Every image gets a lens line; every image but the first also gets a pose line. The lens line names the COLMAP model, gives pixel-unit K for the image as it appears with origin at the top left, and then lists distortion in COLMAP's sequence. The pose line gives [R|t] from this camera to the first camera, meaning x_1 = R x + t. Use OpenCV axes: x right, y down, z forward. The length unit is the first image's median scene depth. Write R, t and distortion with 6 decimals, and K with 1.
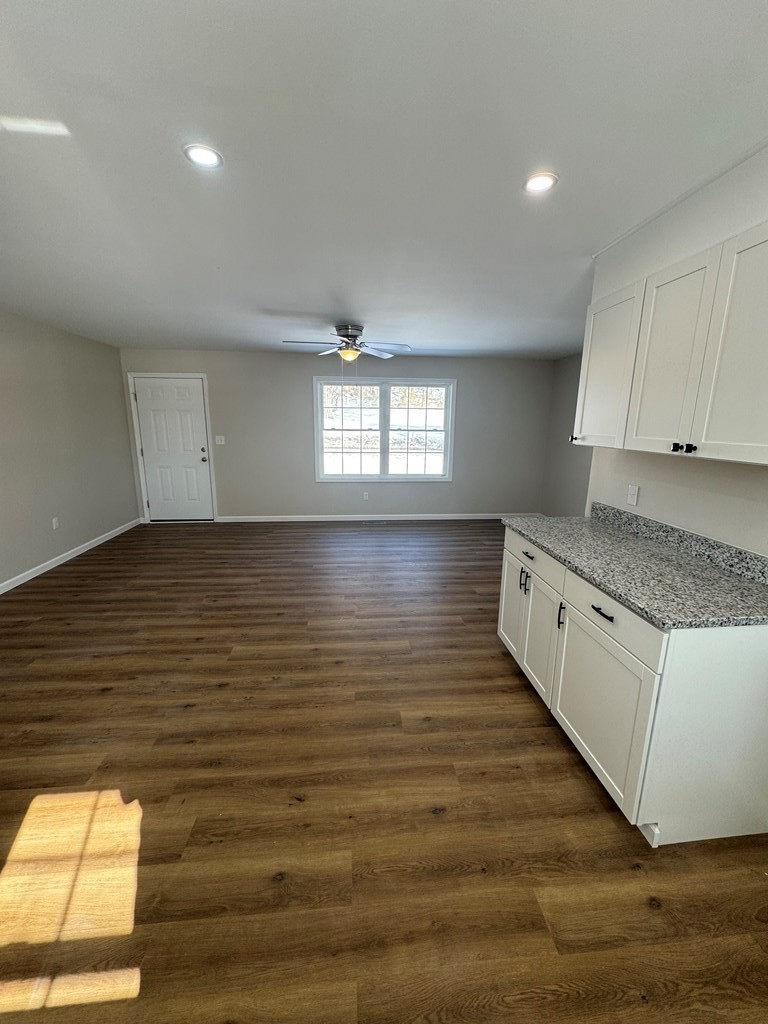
lens RADIAL K [[408.1, 0, 384.5], [0, 408.1, 508.3], [0, 0, 1]] dist [-0.001156, -0.000053]
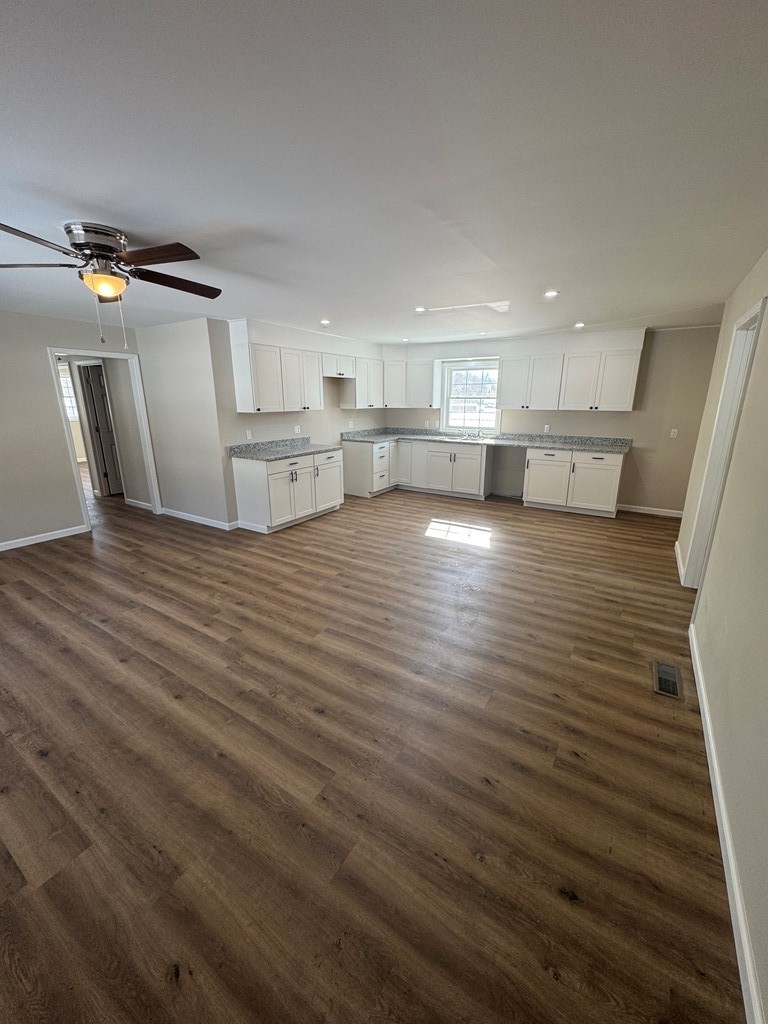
lens RADIAL K [[408.1, 0, 387.4], [0, 408.1, 514.7], [0, 0, 1]] dist [-0.001156, -0.000053]
pose [[-0.796344, -0.179807, 0.577499, -1.262426], [0.117183, 0.890834, 0.438956, -0.504374], [-0.593383, 0.417233, -0.688341, 2.160015]]
